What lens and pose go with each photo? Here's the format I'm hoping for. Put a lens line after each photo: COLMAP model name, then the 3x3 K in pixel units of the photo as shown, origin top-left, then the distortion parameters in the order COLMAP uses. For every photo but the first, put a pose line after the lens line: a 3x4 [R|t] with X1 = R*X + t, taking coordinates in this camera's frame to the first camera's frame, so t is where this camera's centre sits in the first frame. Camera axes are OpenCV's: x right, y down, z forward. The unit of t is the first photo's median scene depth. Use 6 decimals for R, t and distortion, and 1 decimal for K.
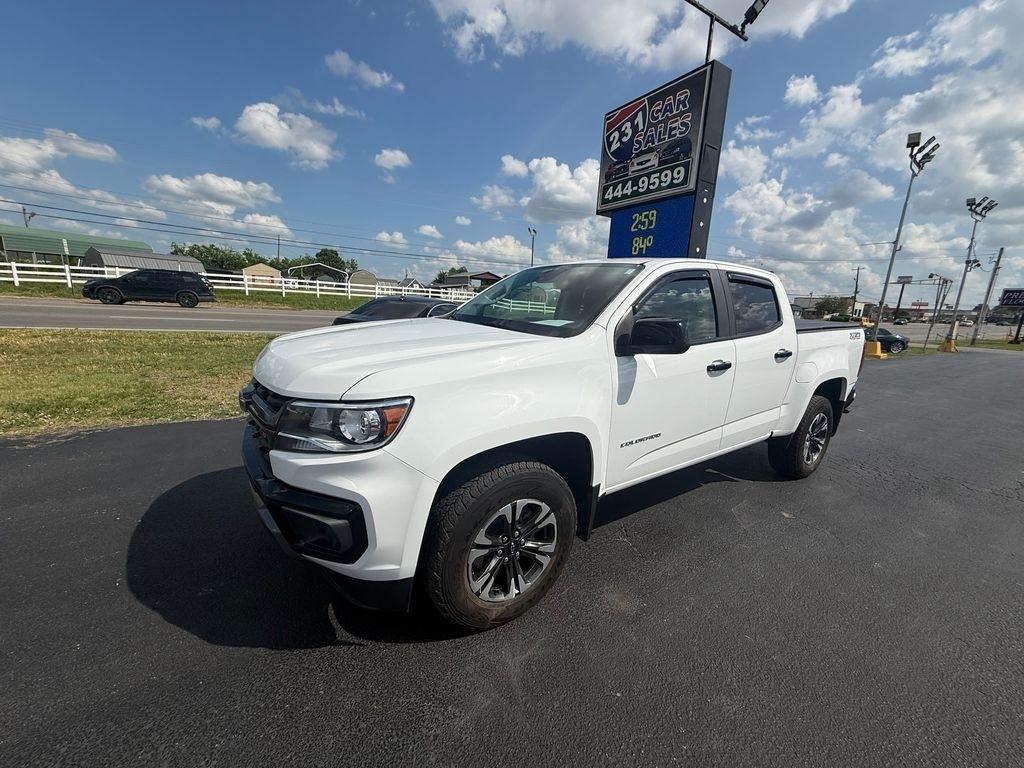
lens RADIAL K [[408.9, 0, 512.2], [0, 408.9, 383.2], [0, 0, 1]] dist [0.000291, 0.000273]
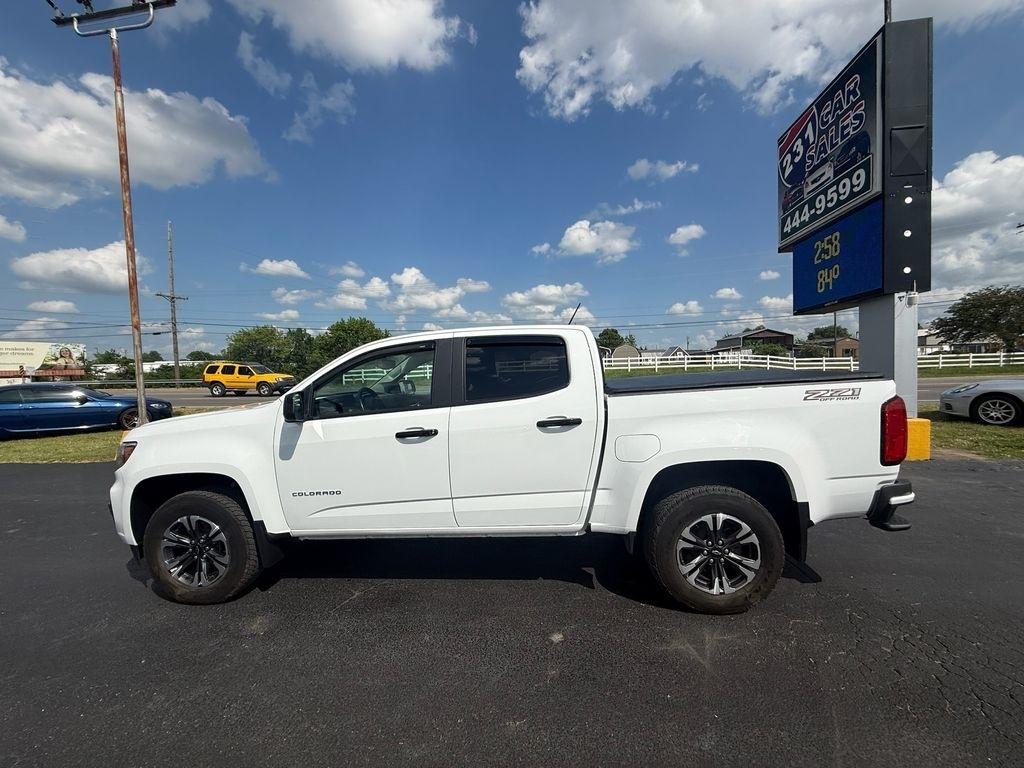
lens RADIAL K [[408.9, 0, 511.3], [0, 408.9, 379.5], [0, 0, 1]] dist [0.000291, 0.000273]
pose [[0.767300, -0.062067, -0.638278, 0.317594], [-0.052845, 0.985801, -0.159388, -0.005884], [0.639108, 0.156028, 0.753125, 0.089366]]
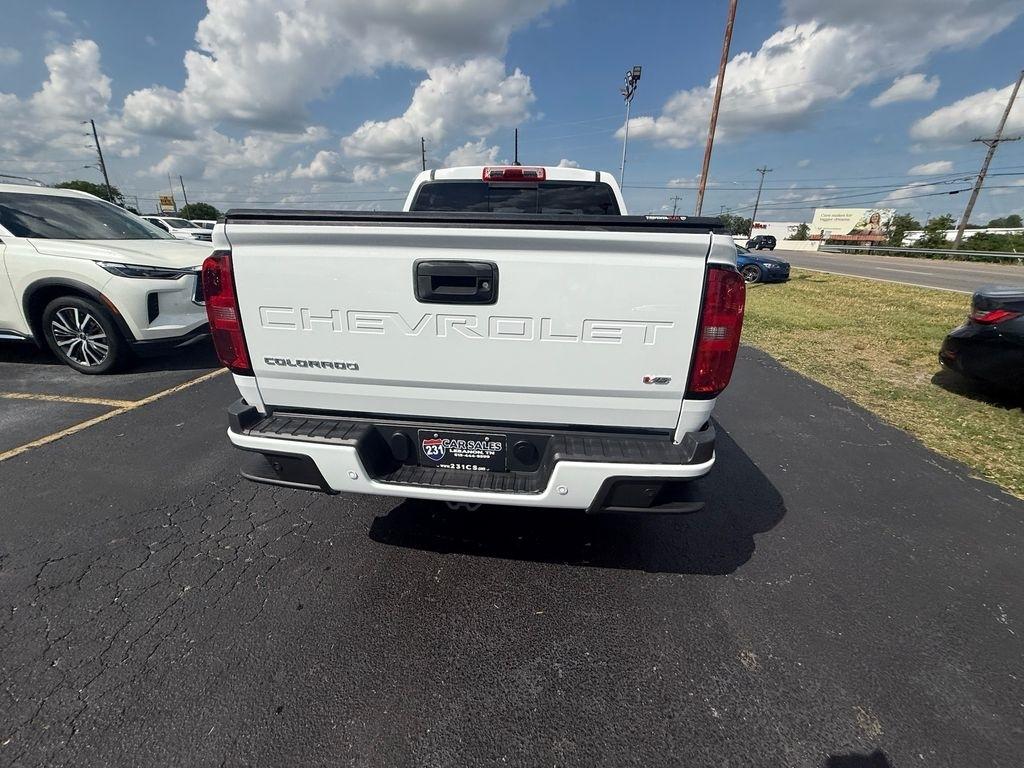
lens RADIAL K [[408.9, 0, 508.5], [0, 408.9, 386.0], [0, 0, 1]] dist [0.000291, 0.000273]
pose [[-0.646901, 0.188850, -0.738820, 0.376433], [-0.211072, 0.886655, 0.411450, -0.077846], [0.732781, 0.422111, -0.533717, 0.539435]]
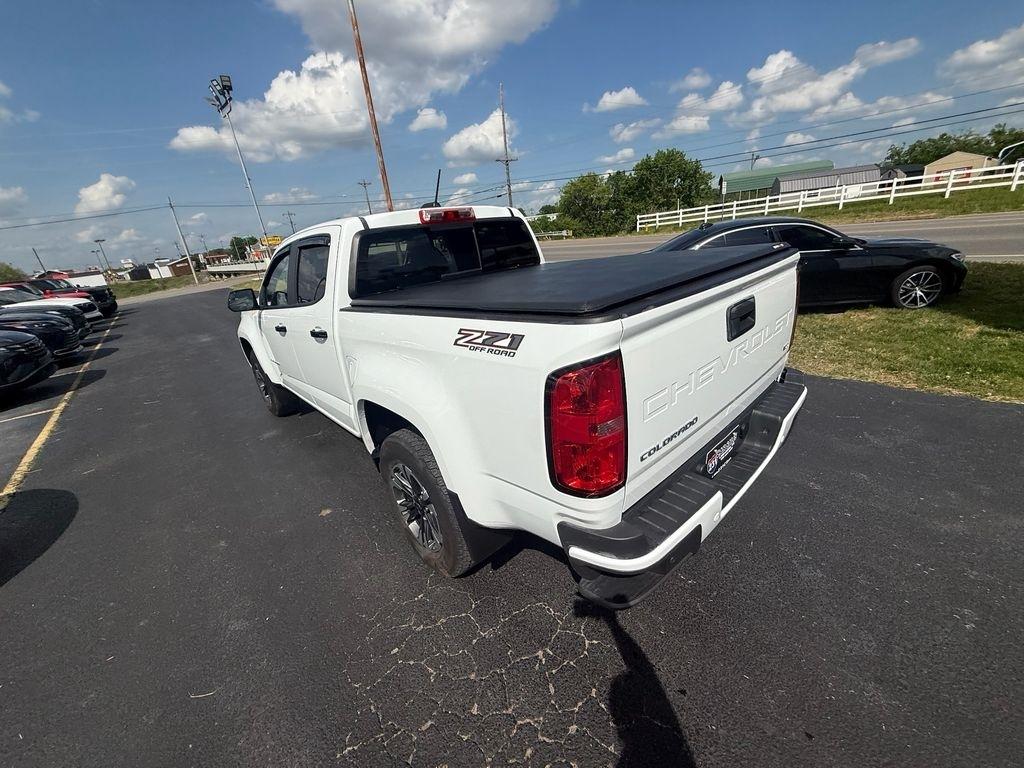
lens RADIAL K [[408.9, 0, 512.7], [0, 408.9, 384.8], [0, 0, 1]] dist [0.000291, 0.000273]
pose [[0.121303, 0.278403, -0.952774, 0.426204], [-0.081039, 0.959435, 0.270032, -0.062939], [0.989302, 0.044456, 0.138944, 0.360986]]
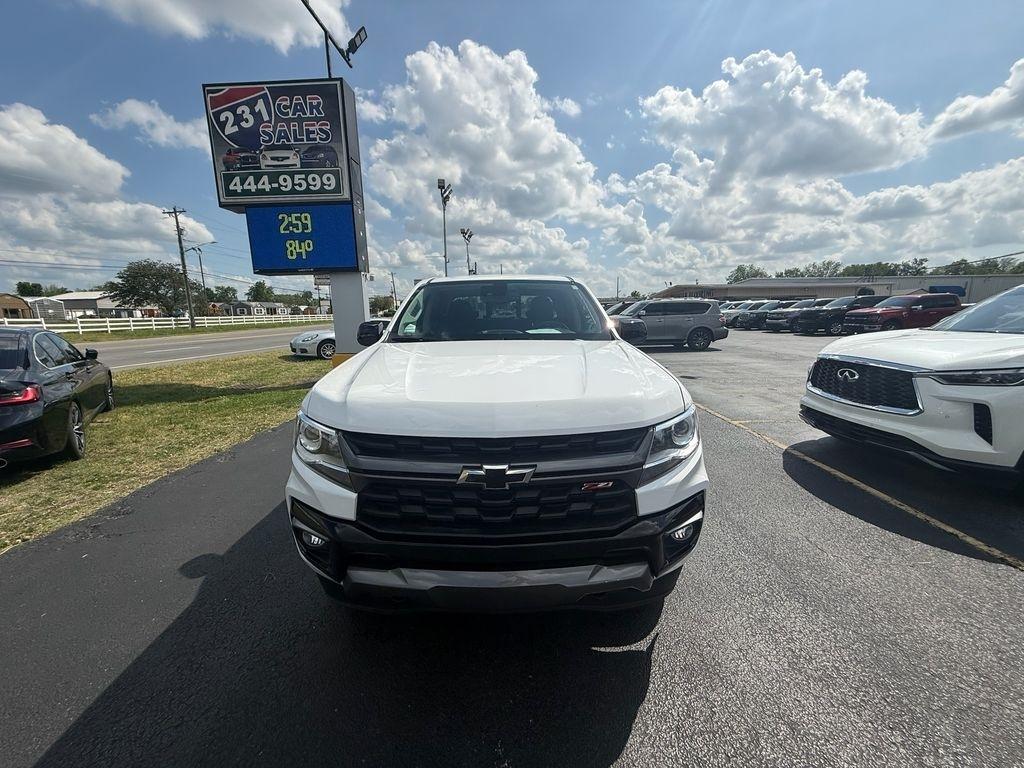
lens RADIAL K [[408.9, 0, 512.9], [0, 408.9, 383.4], [0, 0, 1]] dist [0.000291, 0.000273]
pose [[0.555010, -0.203248, 0.806631, -0.210638], [0.207652, 0.972844, 0.102252, -0.033017], [-0.805509, 0.110748, 0.582143, 0.094849]]
